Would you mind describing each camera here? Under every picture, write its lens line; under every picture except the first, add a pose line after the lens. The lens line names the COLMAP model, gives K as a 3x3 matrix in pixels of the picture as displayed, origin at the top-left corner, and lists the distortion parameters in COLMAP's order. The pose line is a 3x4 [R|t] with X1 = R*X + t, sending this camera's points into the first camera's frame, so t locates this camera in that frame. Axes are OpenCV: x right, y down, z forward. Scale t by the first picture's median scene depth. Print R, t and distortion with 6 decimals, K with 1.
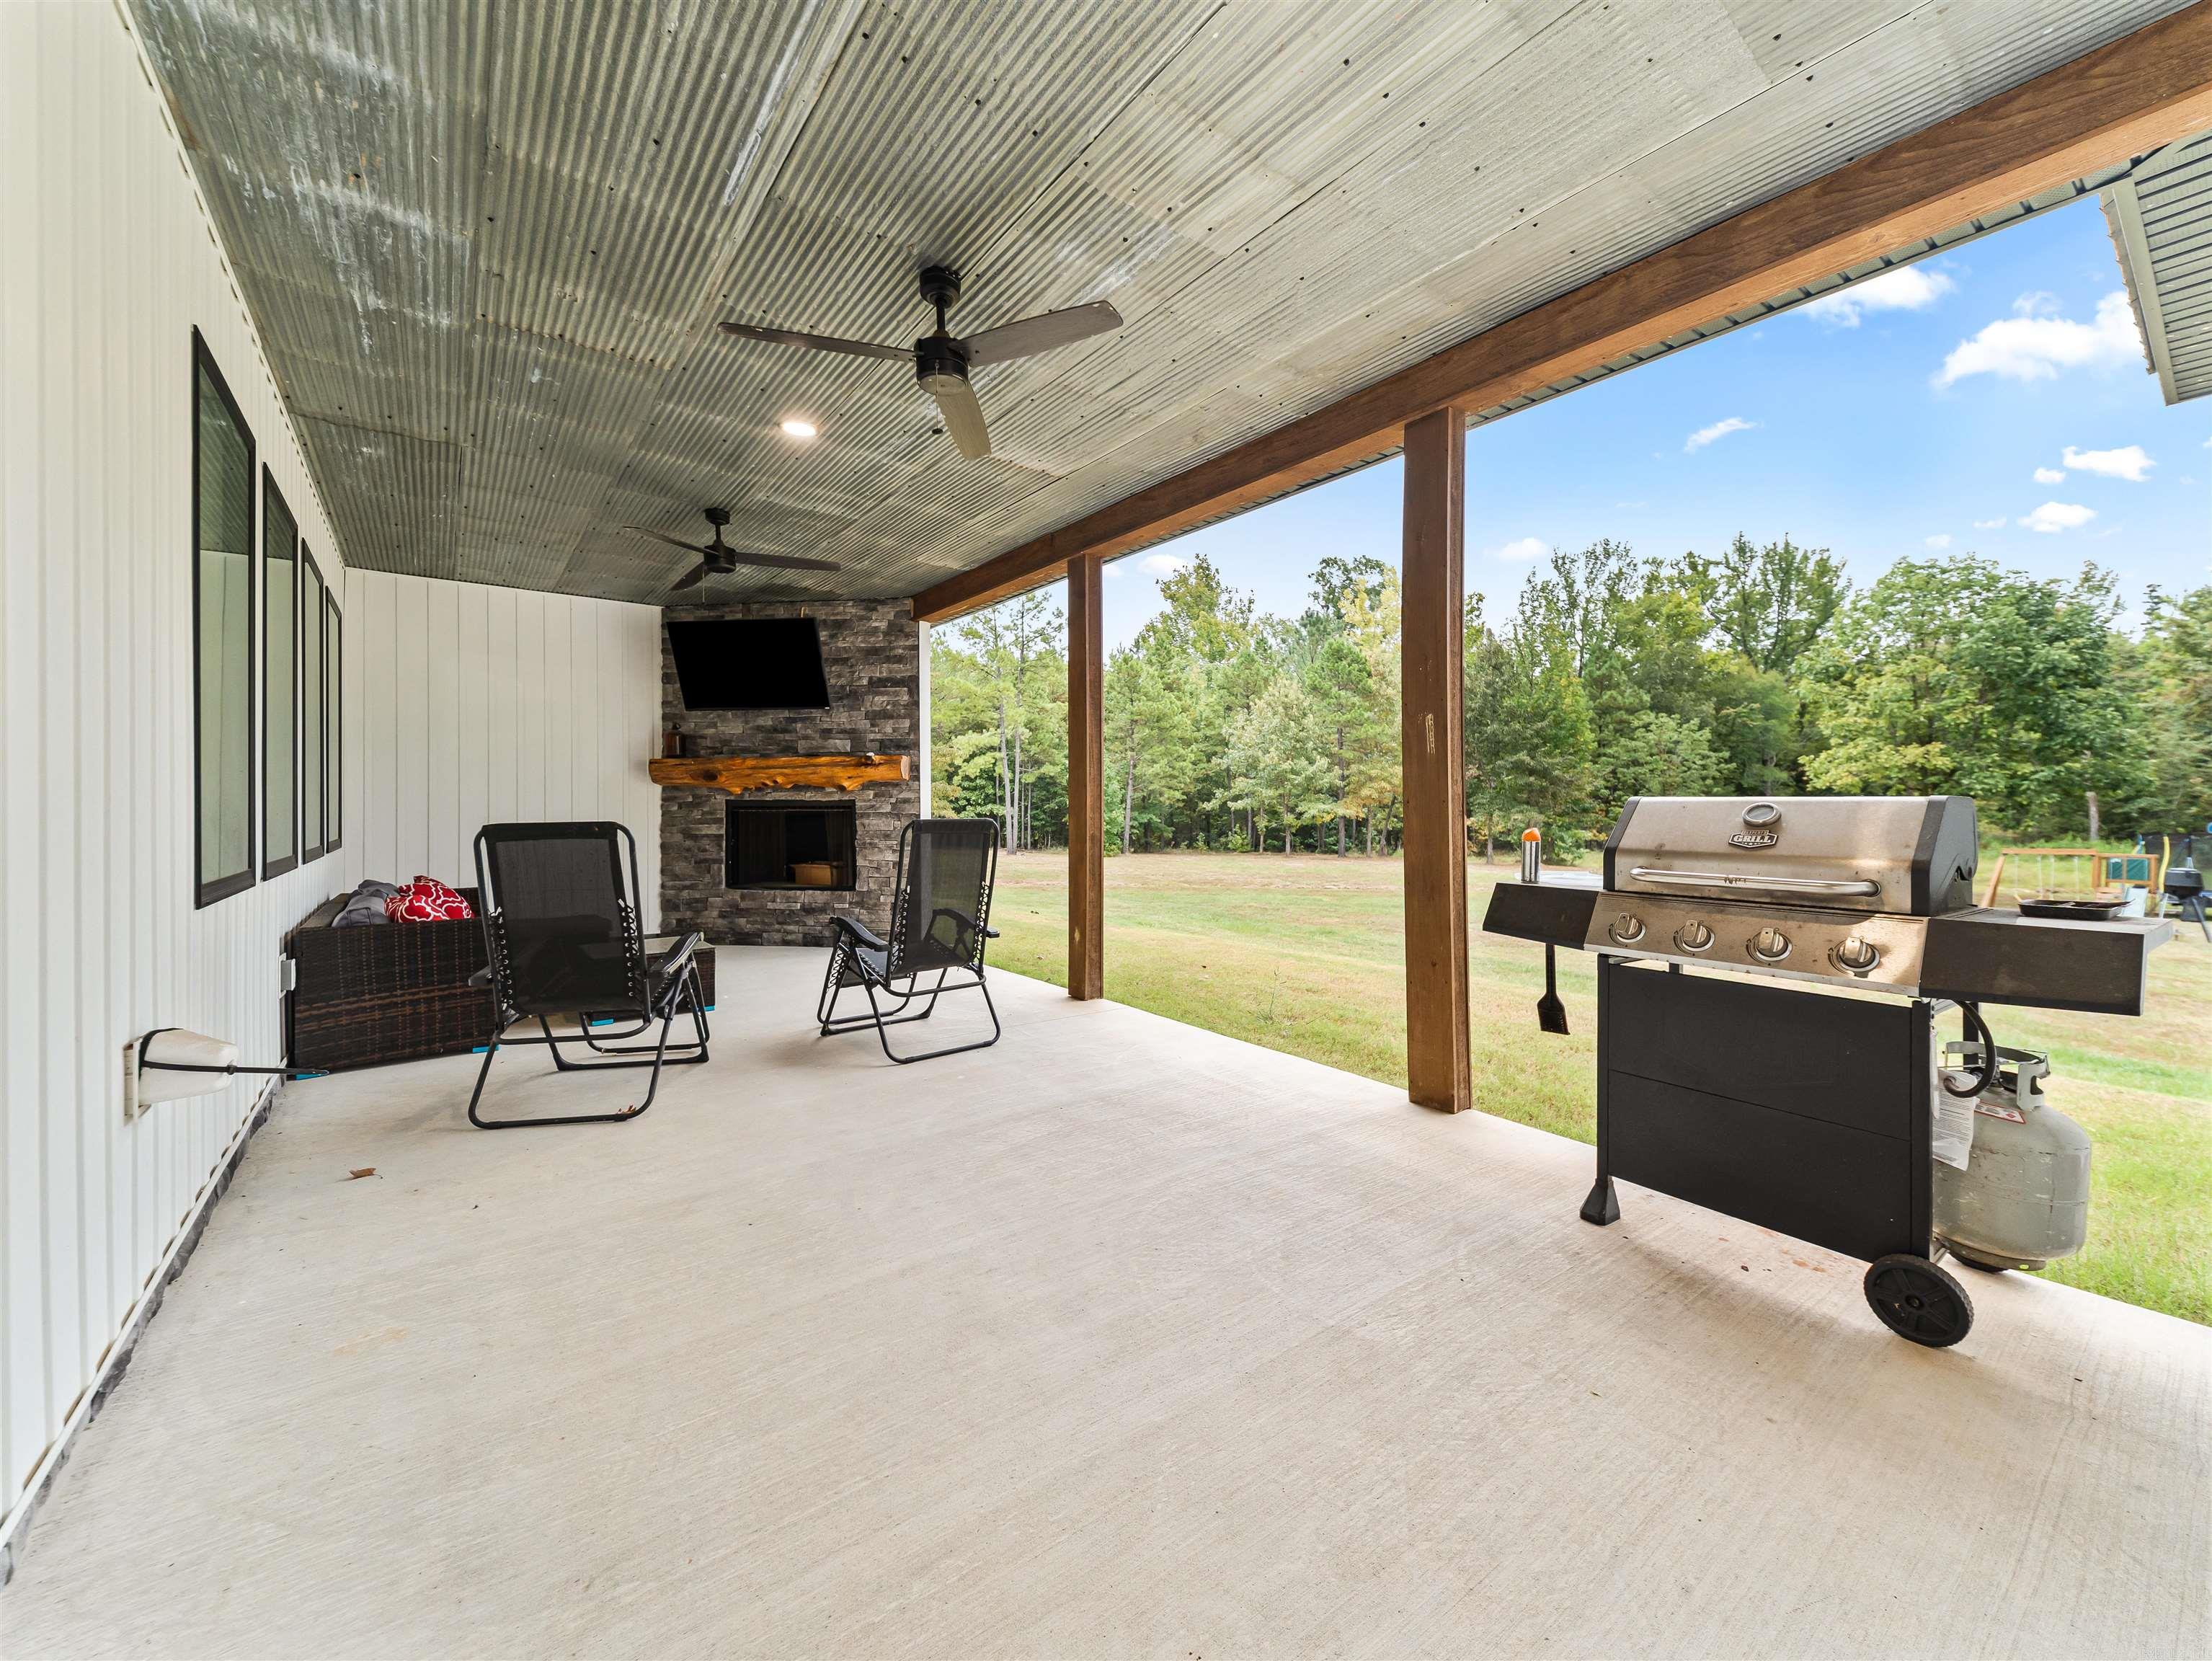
lens RADIAL K [[877.8, 0, 1100.7], [0, 877.8, 797.2], [0, 0, 1]] dist [0.000949, -0.000006]
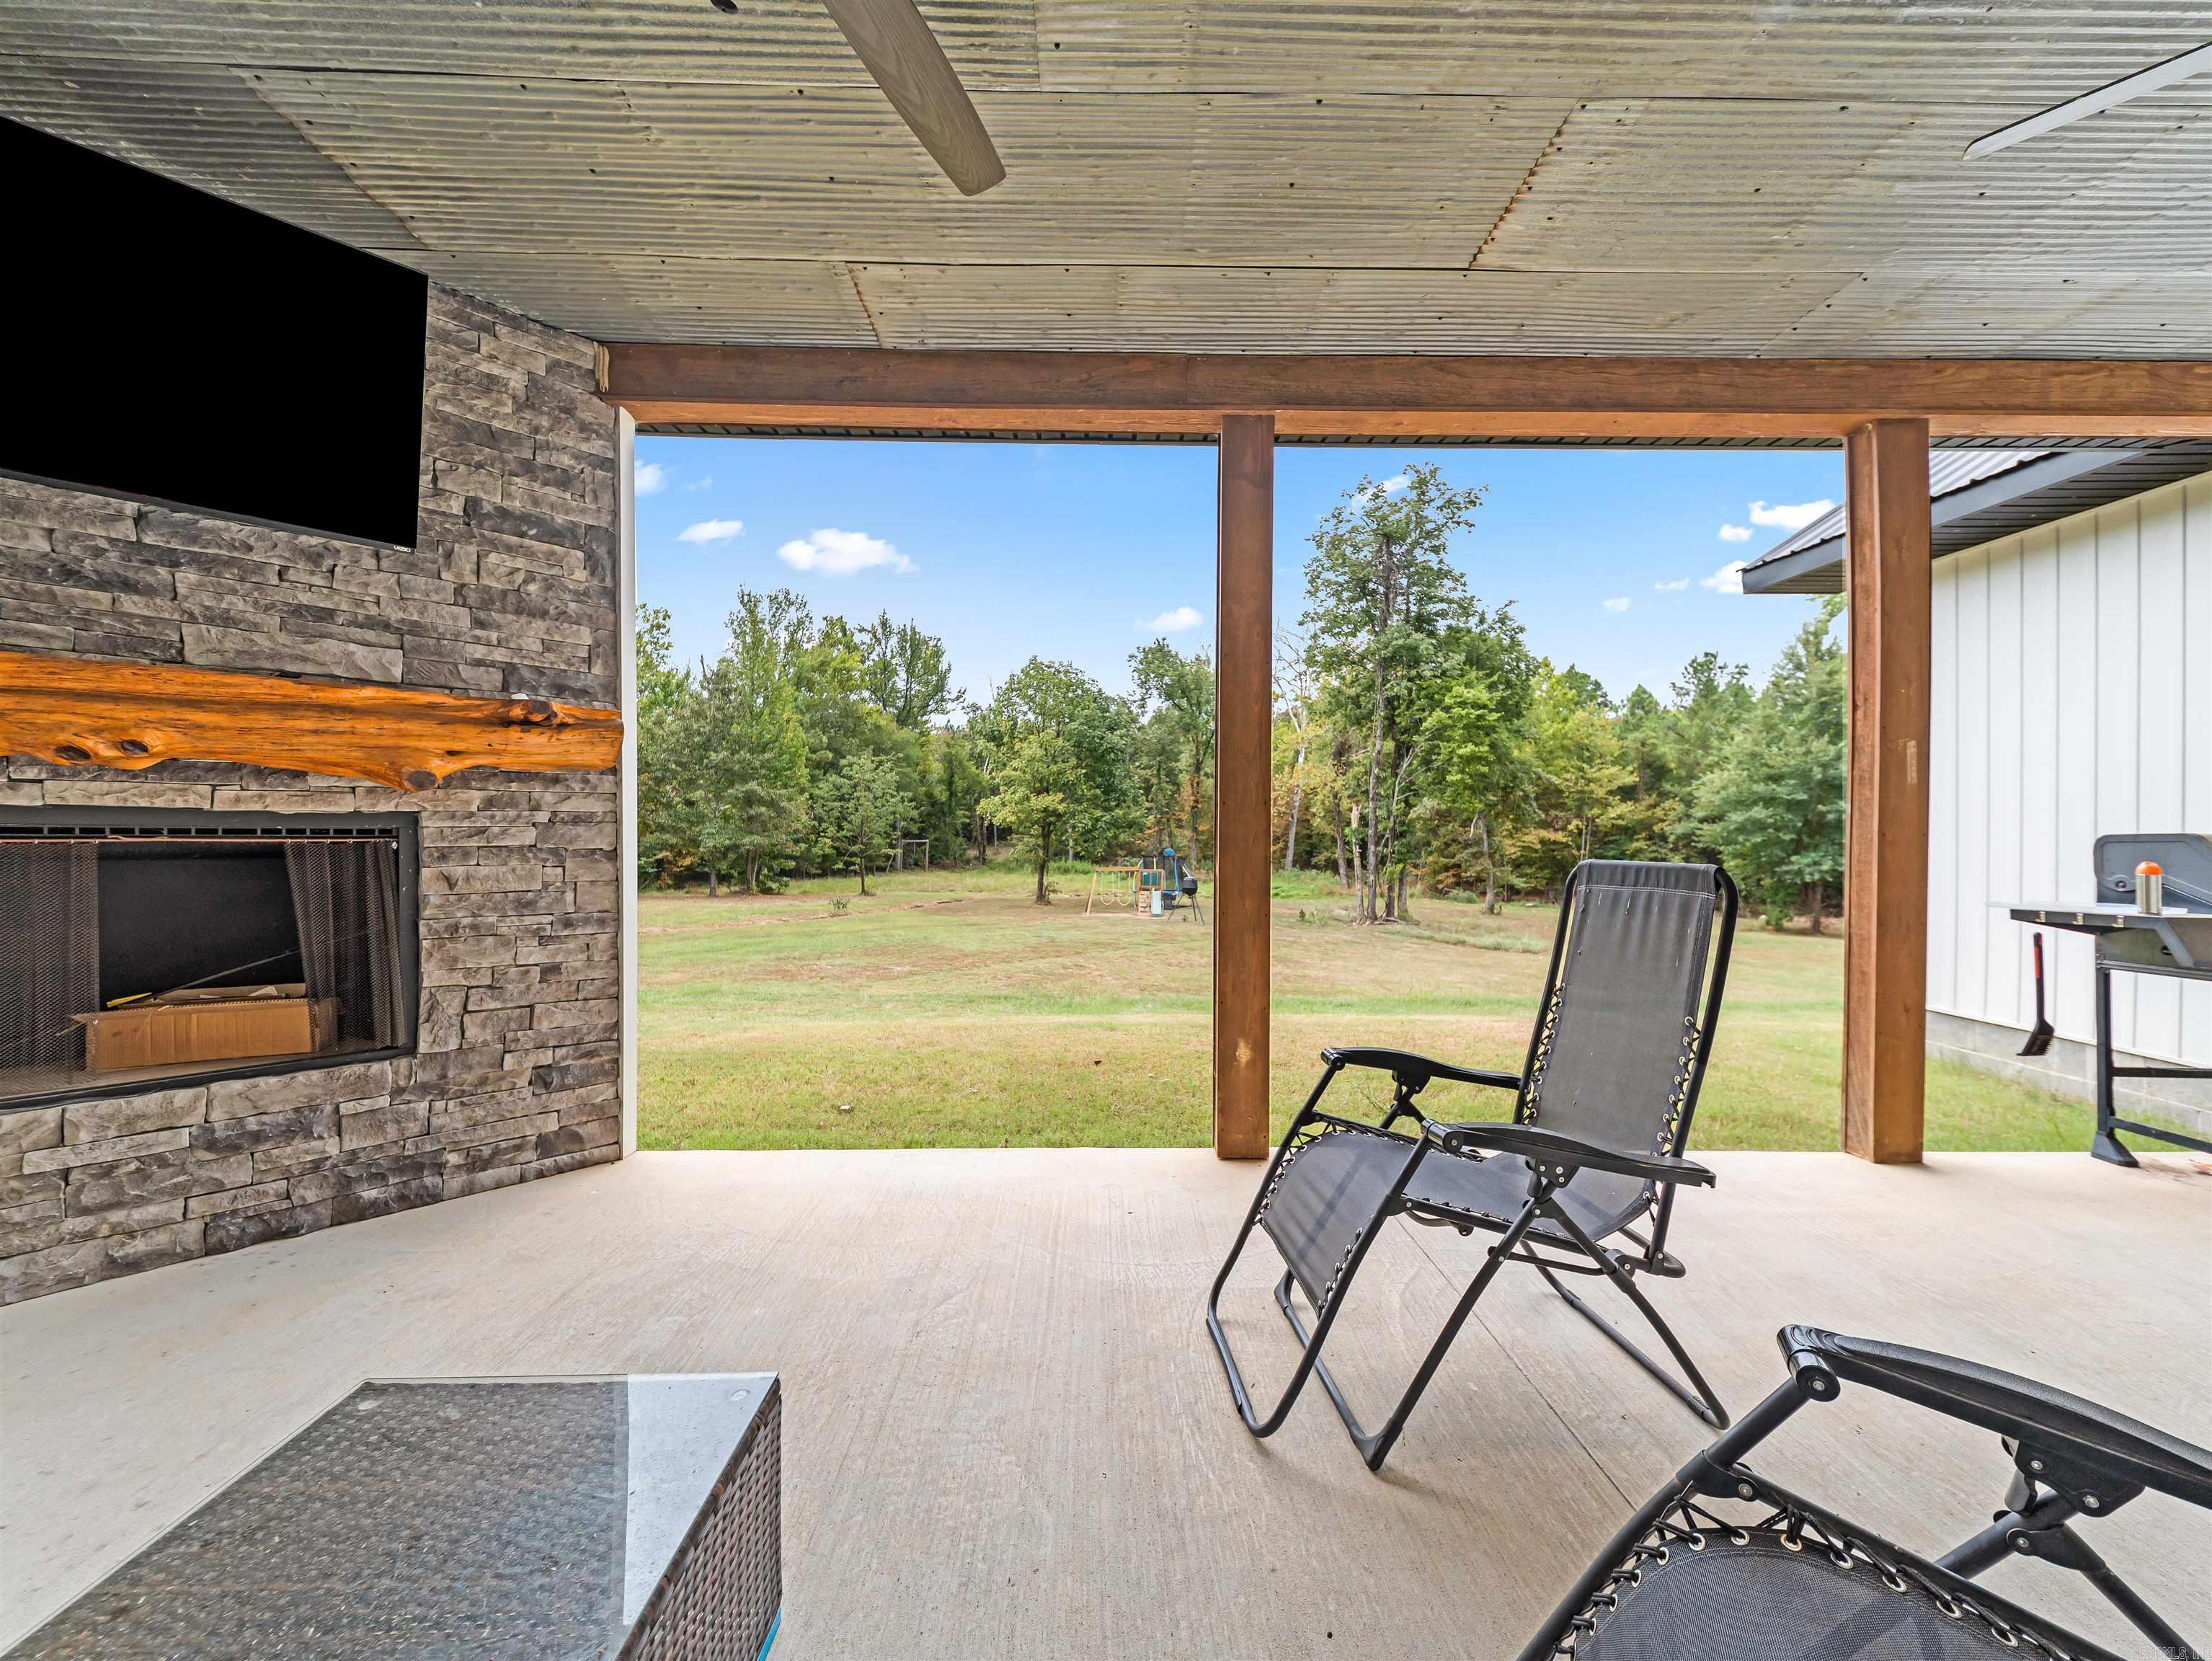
lens RADIAL K [[853.9, 0, 1105.8], [0, 853.9, 835.3], [0, 0, 1]] dist [0.038362, -0.017388]
pose [[0.582930, 0.007934, 0.812484, -0.402835], [-0.015629, 0.999877, 0.001450, 0.007468], [-0.812372, -0.013543, 0.582982, 0.534294]]
